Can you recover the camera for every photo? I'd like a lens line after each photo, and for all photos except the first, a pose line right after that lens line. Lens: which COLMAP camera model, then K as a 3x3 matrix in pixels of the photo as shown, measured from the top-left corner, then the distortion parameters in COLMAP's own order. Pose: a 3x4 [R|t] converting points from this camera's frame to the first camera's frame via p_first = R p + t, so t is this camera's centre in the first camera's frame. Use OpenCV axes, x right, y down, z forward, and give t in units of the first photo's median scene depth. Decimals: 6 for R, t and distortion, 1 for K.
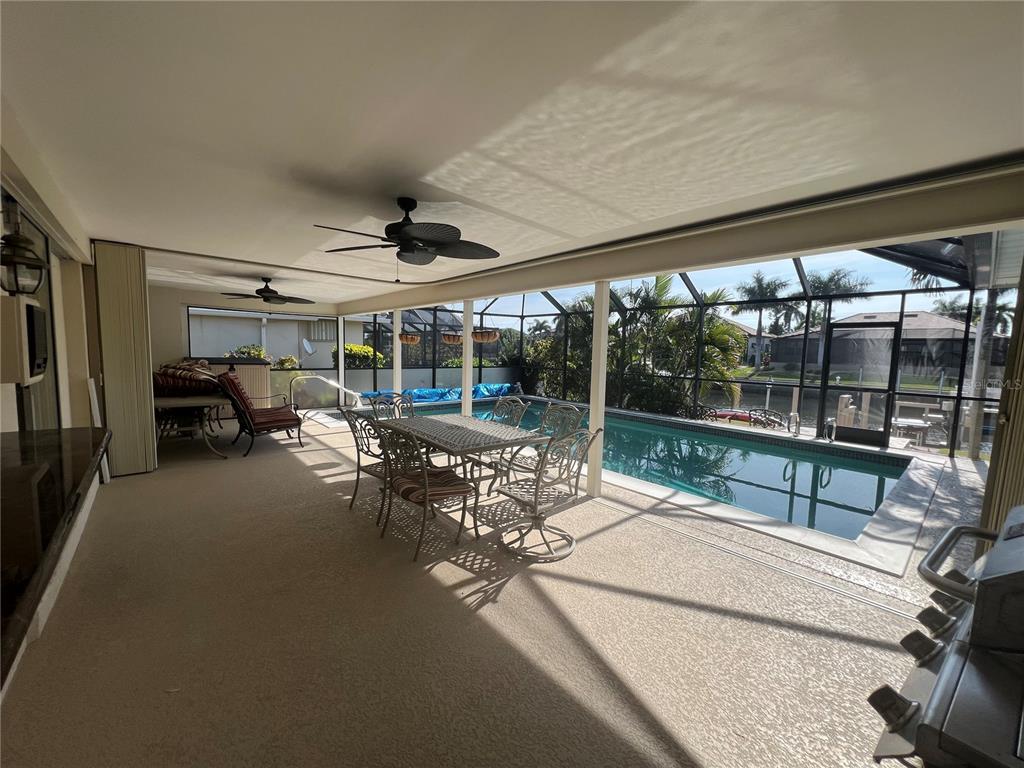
lens RADIAL K [[408.4, 0, 522.3], [0, 408.4, 386.8], [0, 0, 1]] dist [0.005310, -0.000120]
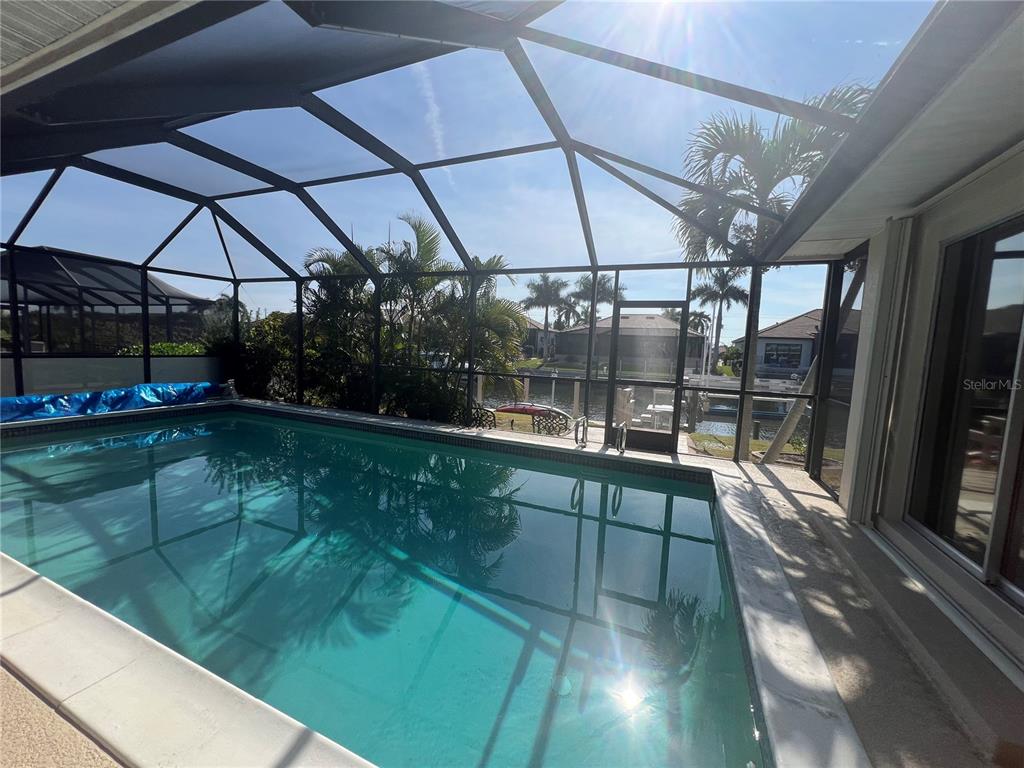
lens RADIAL K [[408.4, 0, 513.7], [0, 408.4, 392.6], [0, 0, 1]] dist [0.005310, -0.000120]
pose [[0.903393, -0.034198, 0.427448, 0.134395], [0.019125, 0.999036, 0.039508, -0.008128], [-0.428387, -0.027516, 0.903176, 0.218796]]
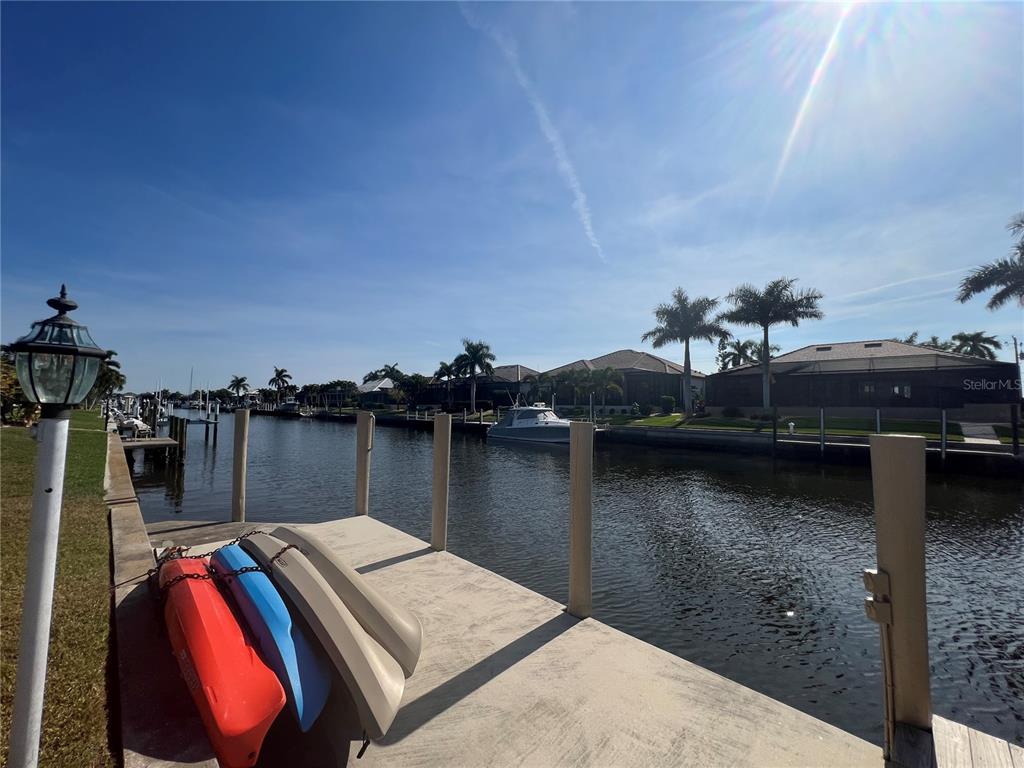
lens RADIAL K [[408.4, 0, 505.0], [0, 408.4, 379.8], [0, 0, 1]] dist [0.005310, -0.000120]
pose [[0.998734, -0.017755, 0.047066, 1.324168], [0.025190, 0.986398, -0.162433, 0.035309], [-0.043542, 0.163413, 0.985596, 1.748199]]
